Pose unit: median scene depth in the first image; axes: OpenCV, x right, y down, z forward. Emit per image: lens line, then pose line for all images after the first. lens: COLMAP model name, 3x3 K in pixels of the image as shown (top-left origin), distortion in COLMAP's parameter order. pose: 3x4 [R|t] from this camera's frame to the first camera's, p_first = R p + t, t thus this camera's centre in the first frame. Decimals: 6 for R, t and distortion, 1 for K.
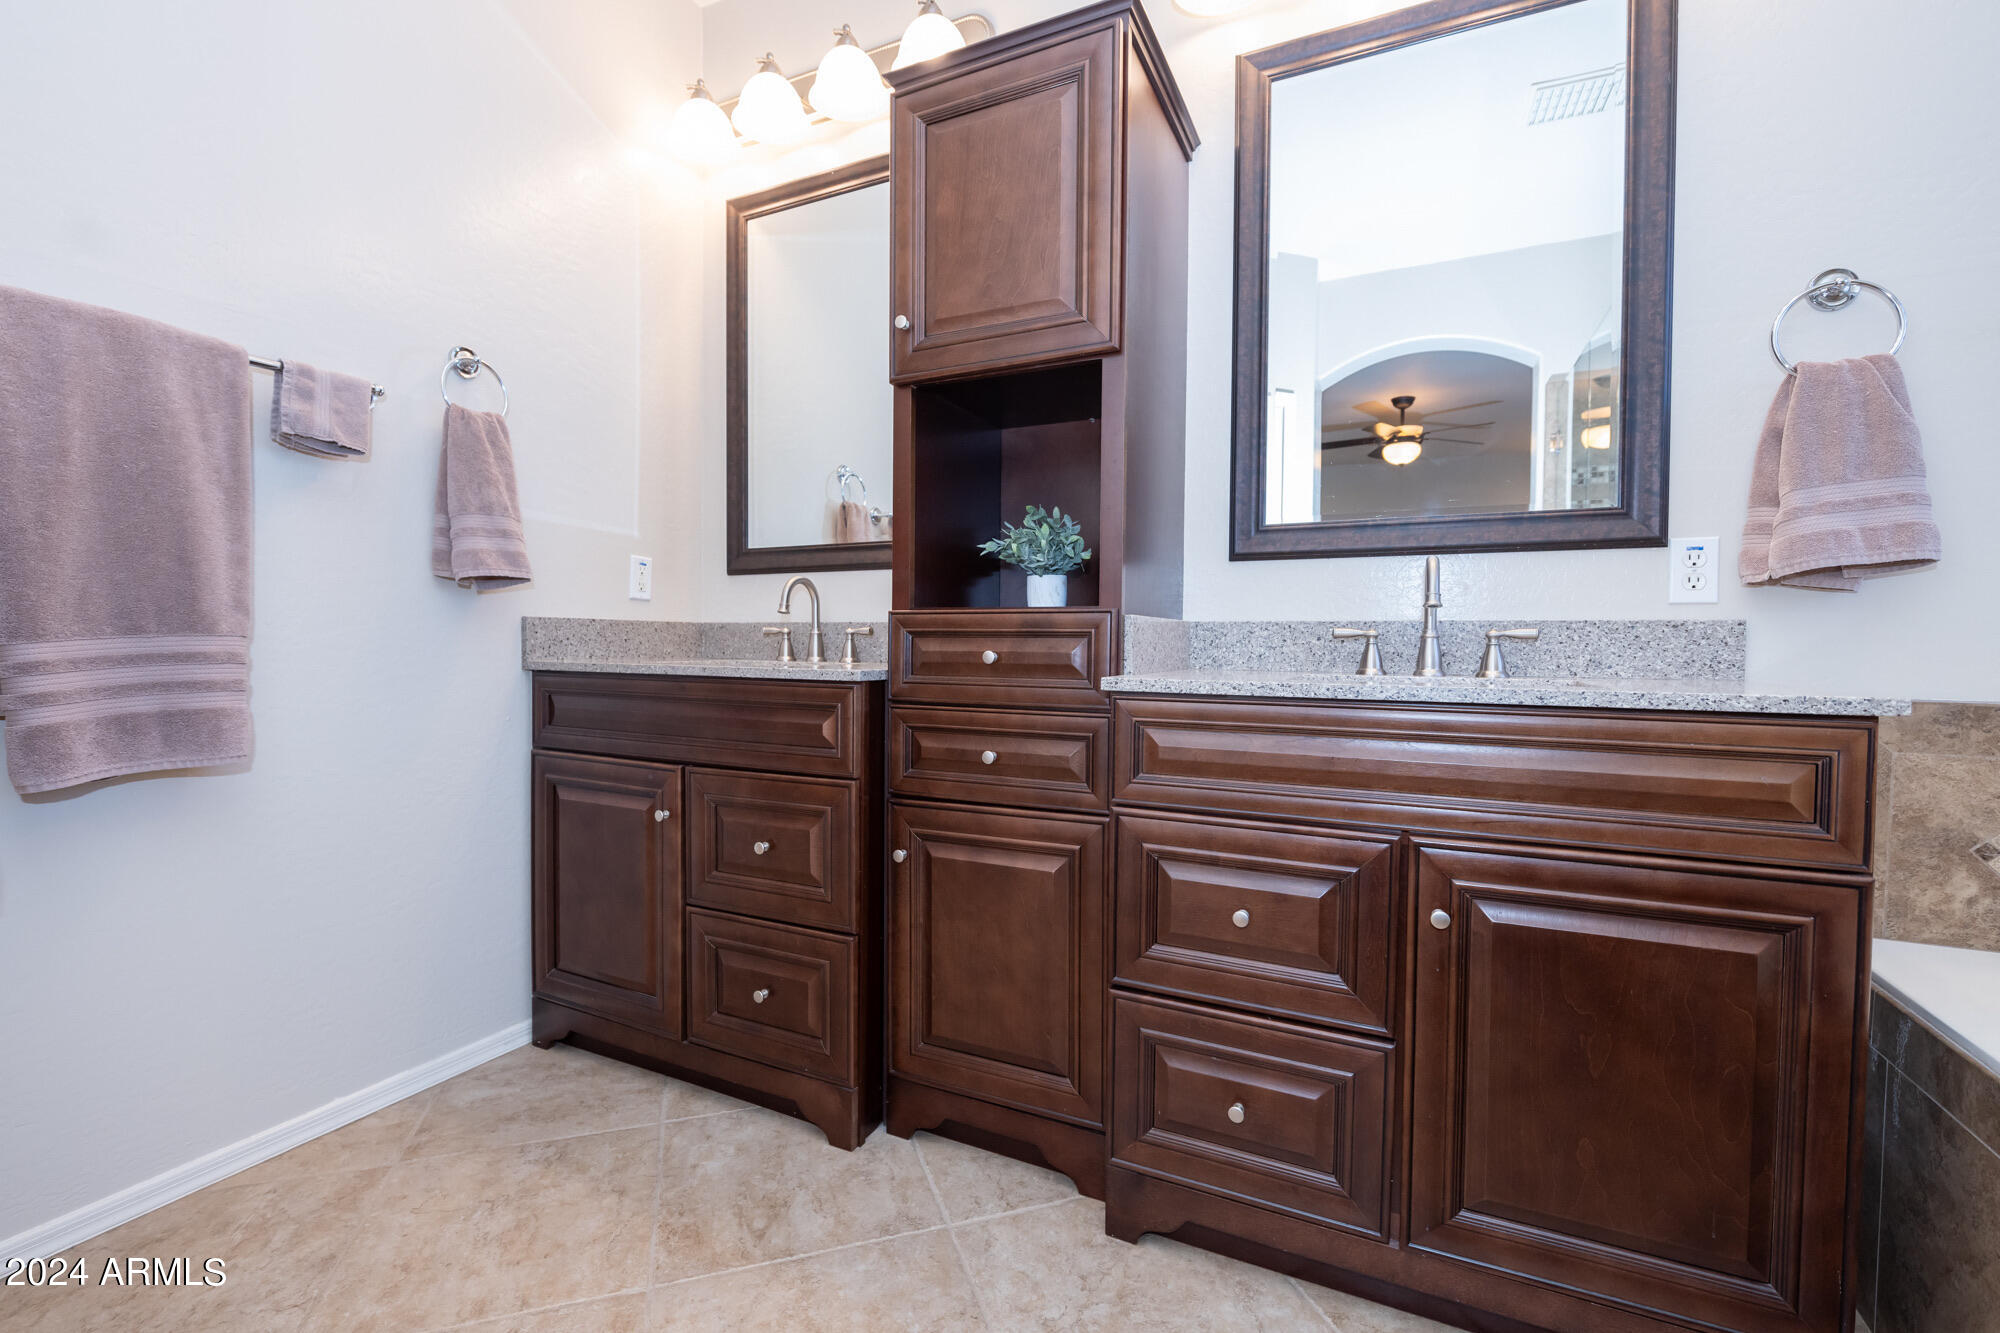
lens RADIAL K [[847.0, 0, 1000.0], [0, 847.0, 666.5], [0, 0, 1]] dist [-0.001357, -0.000328]
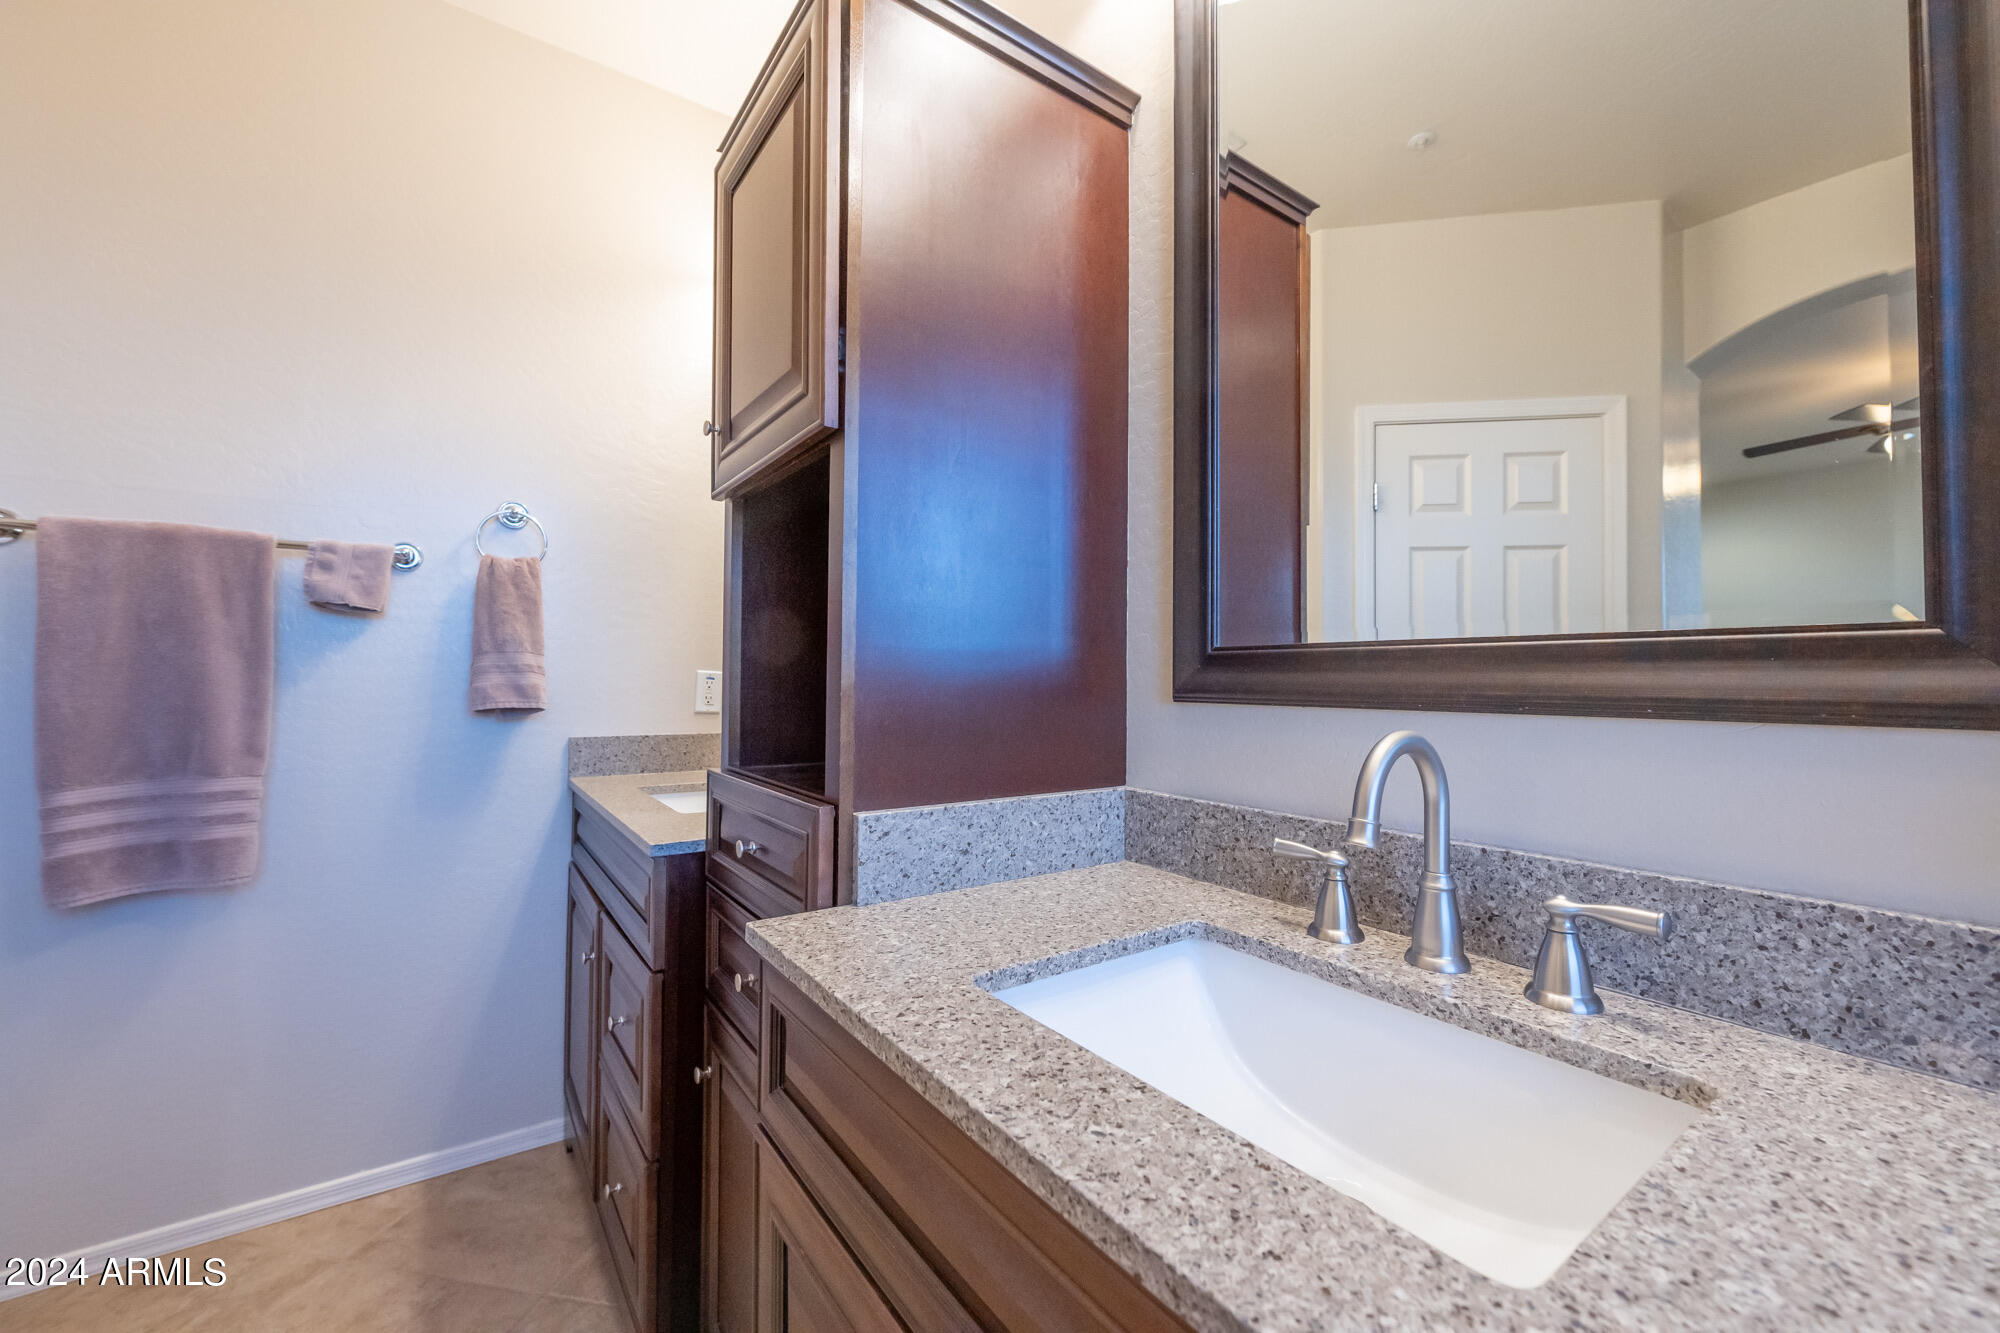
lens RADIAL K [[792.5, 0, 1000.0], [0, 792.5, 666.5], [0, 0, 1]] dist [-0.001758, 0.000061]
pose [[0.877455, -0.008558, -0.479583, 0.519336], [-0.016525, 0.998708, -0.048056, -0.139877], [0.479375, 0.050092, 0.876180, 0.472167]]
